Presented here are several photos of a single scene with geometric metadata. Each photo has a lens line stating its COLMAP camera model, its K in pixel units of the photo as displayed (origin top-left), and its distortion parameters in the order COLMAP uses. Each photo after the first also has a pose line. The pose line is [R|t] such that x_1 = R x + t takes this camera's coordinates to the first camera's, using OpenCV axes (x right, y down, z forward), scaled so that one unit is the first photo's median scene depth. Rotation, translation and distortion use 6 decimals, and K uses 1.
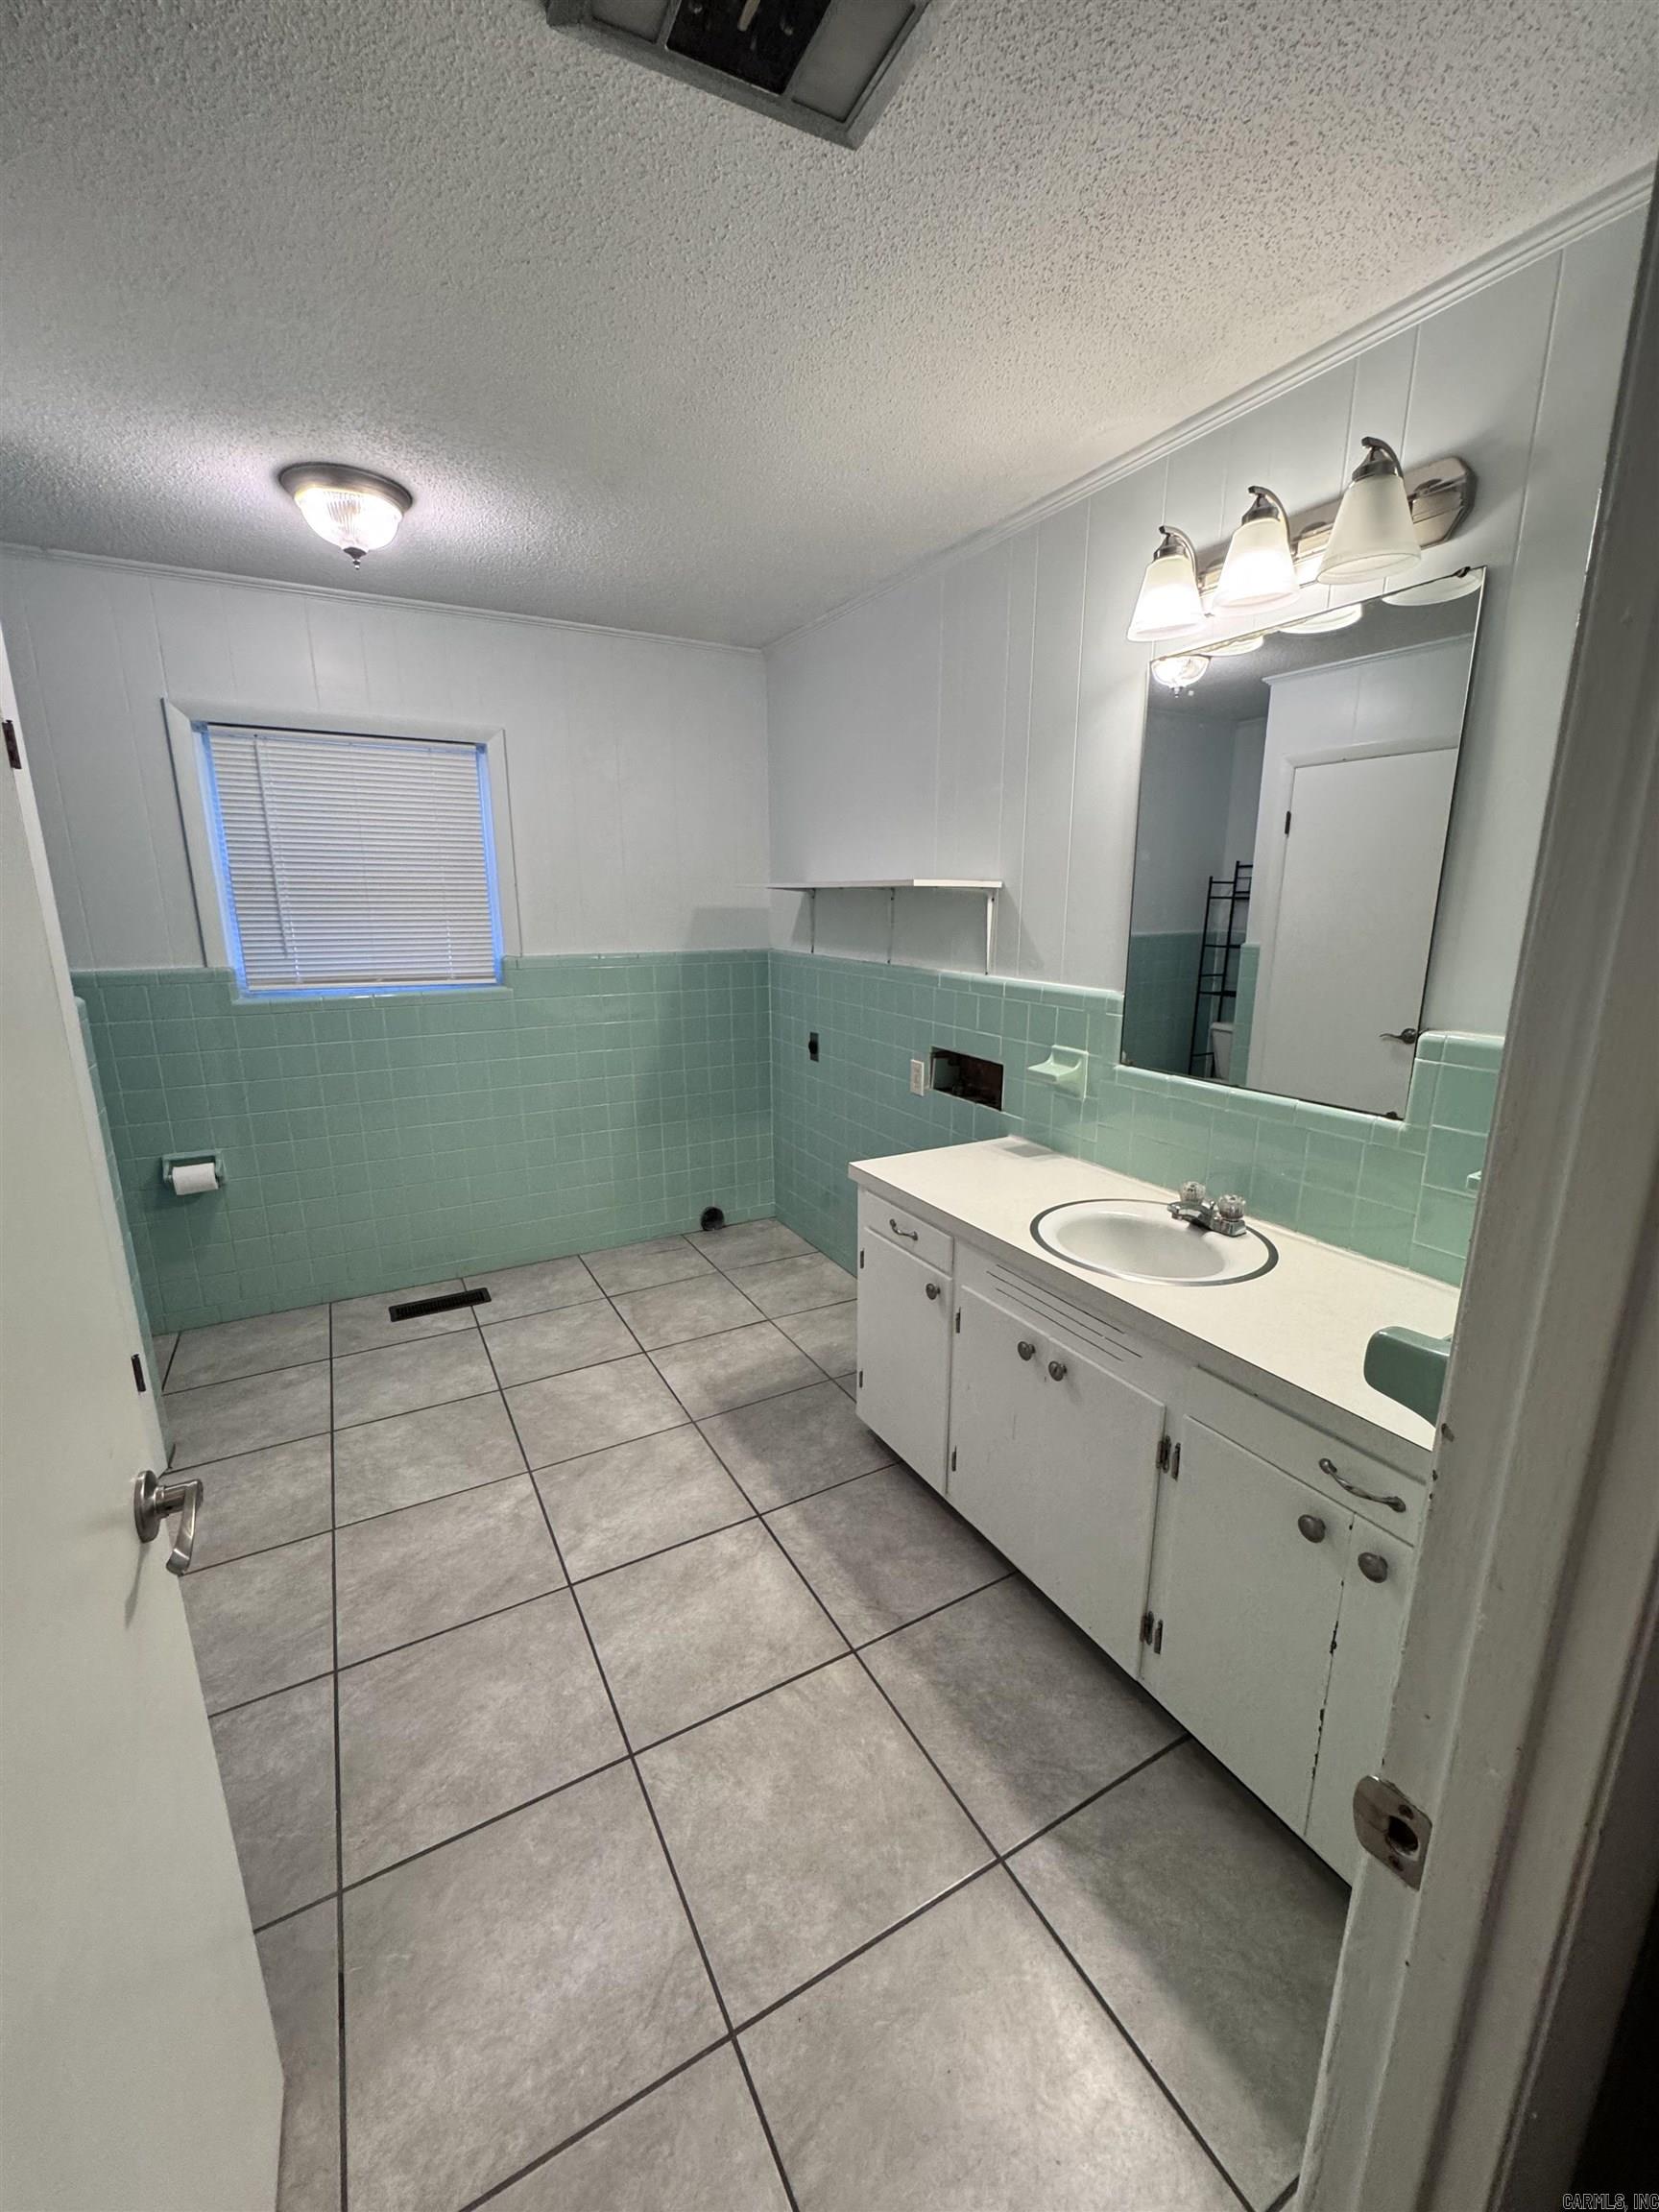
lens RADIAL K [[886.2, 0, 831.5], [0, 886.2, 1110.8], [0, 0, 1]] dist [0.000874, -0.000378]
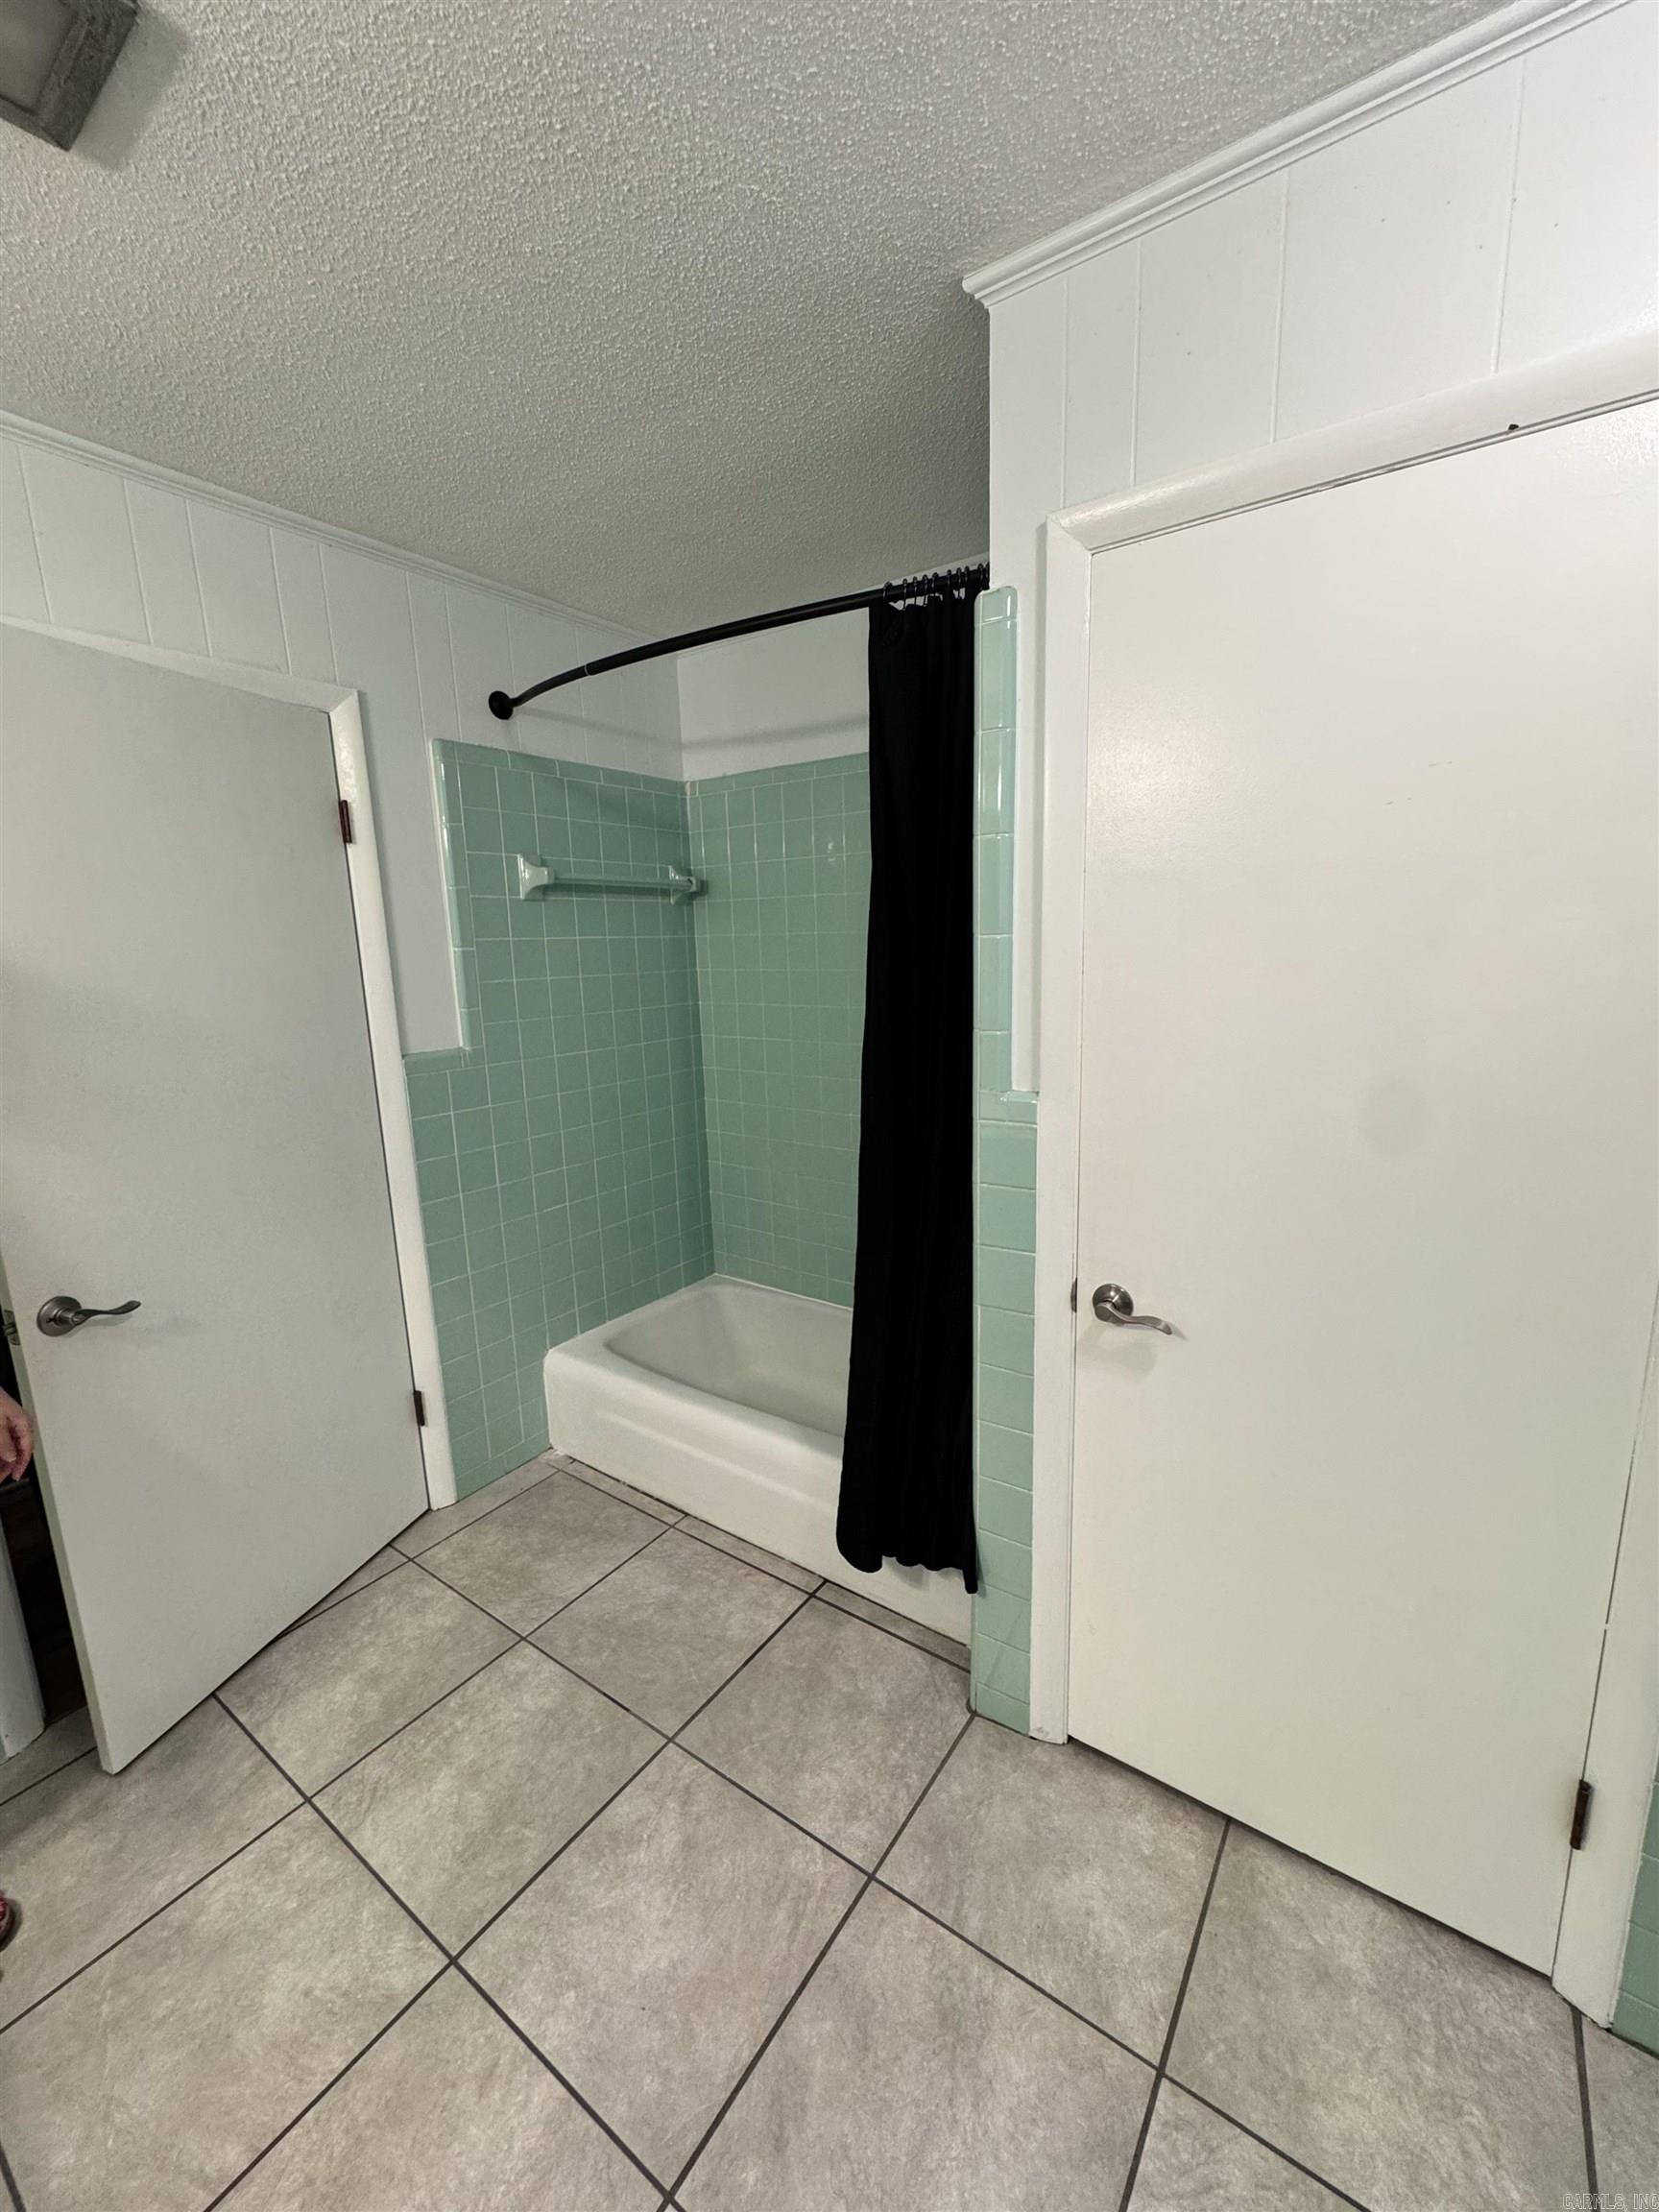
lens RADIAL K [[886.2, 0, 833.7], [0, 886.2, 1107.5], [0, 0, 1]] dist [0.000874, -0.000378]
pose [[-0.897738, 0.123054, -0.422995, -0.288442], [-0.062283, 0.915096, 0.398397, -0.385502], [0.436105, 0.384001, -0.813852, 1.505739]]
